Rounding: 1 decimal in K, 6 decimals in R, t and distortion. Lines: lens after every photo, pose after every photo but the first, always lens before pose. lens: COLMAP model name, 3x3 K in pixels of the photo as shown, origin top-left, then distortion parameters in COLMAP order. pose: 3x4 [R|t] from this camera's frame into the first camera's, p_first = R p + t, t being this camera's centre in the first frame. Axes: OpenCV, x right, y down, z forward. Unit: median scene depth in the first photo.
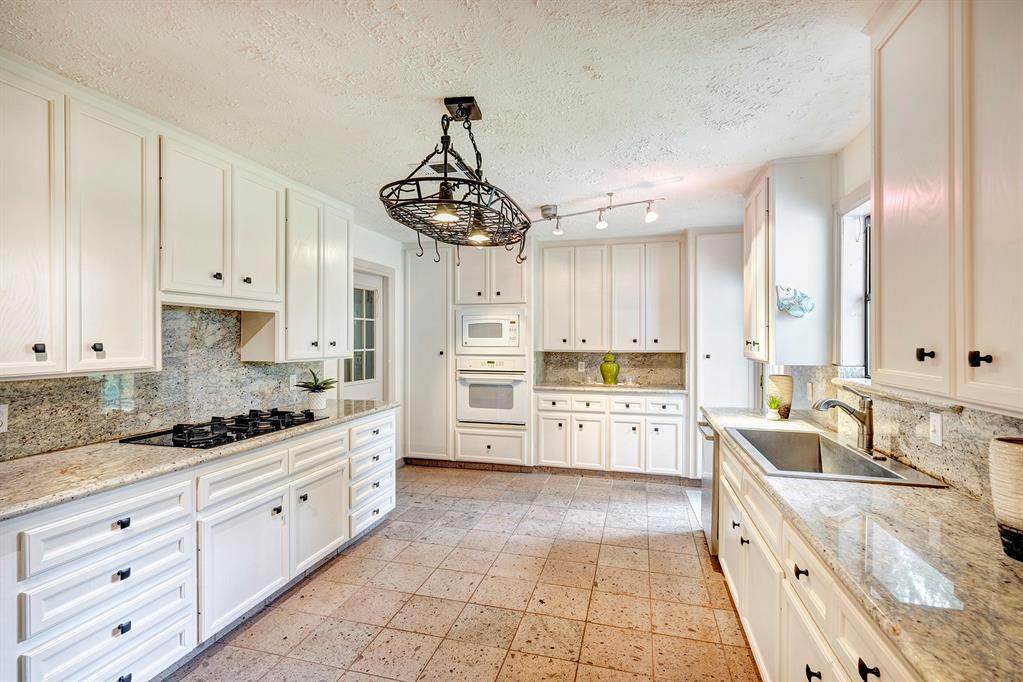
lens RADIAL K [[484.7, 0, 509.1], [0, 484.7, 338.0], [0, 0, 1]] dist [0.000488, 0.000099]
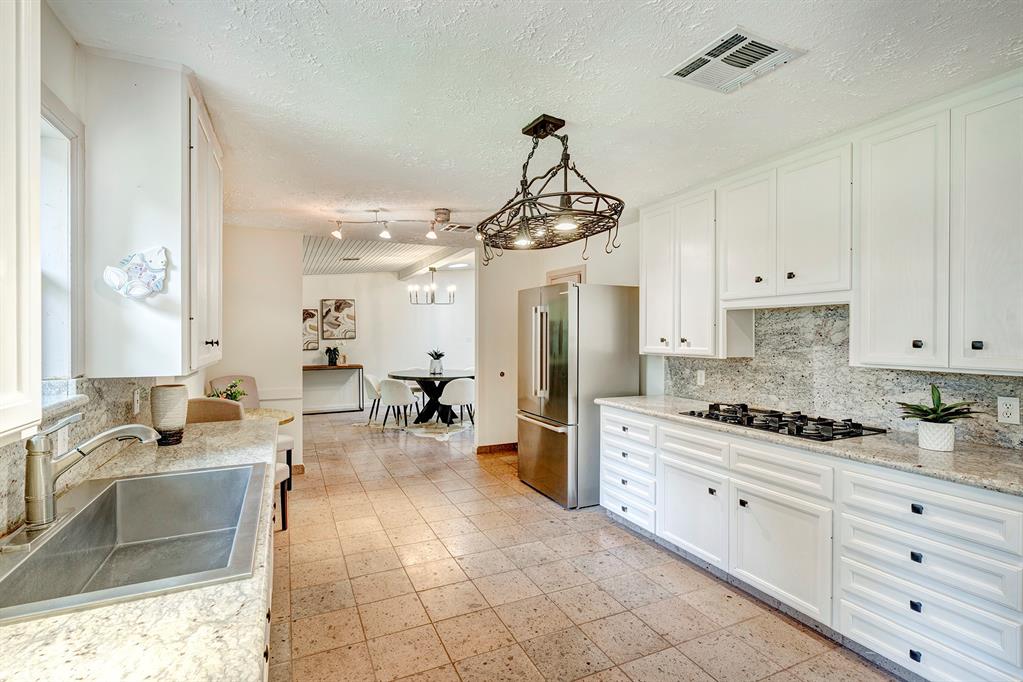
lens RADIAL K [[484.7, 0, 509.1], [0, 484.7, 338.0], [0, 0, 1]] dist [0.000488, 0.000099]
pose [[-0.765576, 0.000894, -0.643345, 0.560575], [-0.002837, 0.999985, 0.004765, 0.003649], [0.643339, 0.005473, -0.765562, 1.488050]]
